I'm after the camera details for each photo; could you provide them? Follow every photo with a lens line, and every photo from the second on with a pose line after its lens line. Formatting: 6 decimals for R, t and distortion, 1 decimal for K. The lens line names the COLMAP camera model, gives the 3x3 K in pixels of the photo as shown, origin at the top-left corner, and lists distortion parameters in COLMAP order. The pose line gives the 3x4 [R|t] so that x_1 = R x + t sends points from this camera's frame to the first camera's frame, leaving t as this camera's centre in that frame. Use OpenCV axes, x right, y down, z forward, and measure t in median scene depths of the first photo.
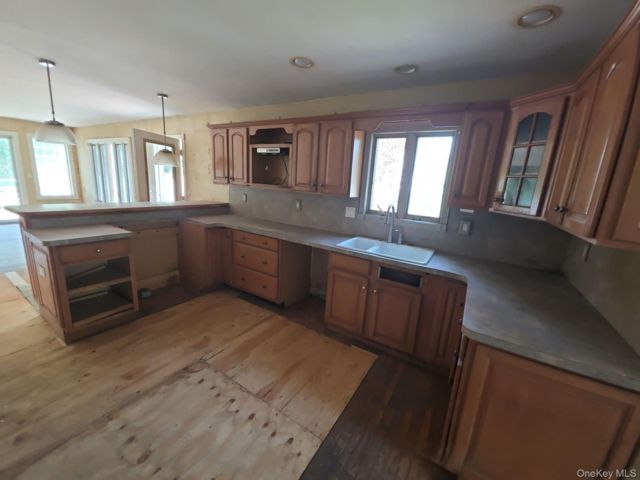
lens RADIAL K [[254.2, 0, 324.0], [0, 254.2, 238.7], [0, 0, 1]] dist [0.021587, -0.013852]
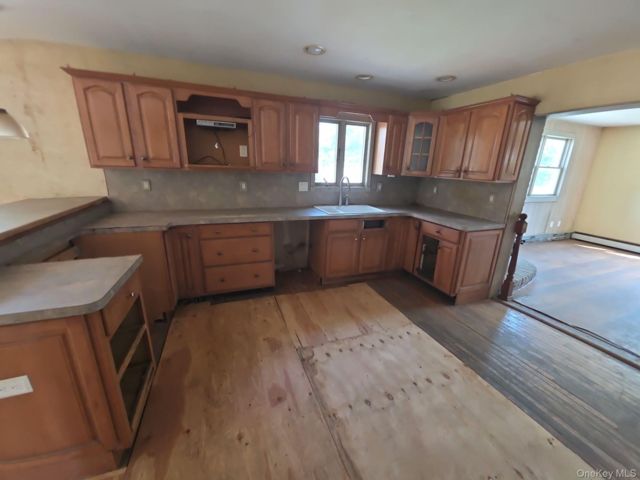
lens RADIAL K [[254.2, 0, 324.0], [0, 254.2, 238.7], [0, 0, 1]] dist [0.021587, -0.013852]
pose [[0.613563, -0.266269, 0.743399, -0.841807], [0.180943, 0.963792, 0.195869, -0.096496], [-0.768636, 0.014335, 0.639526, 0.227040]]
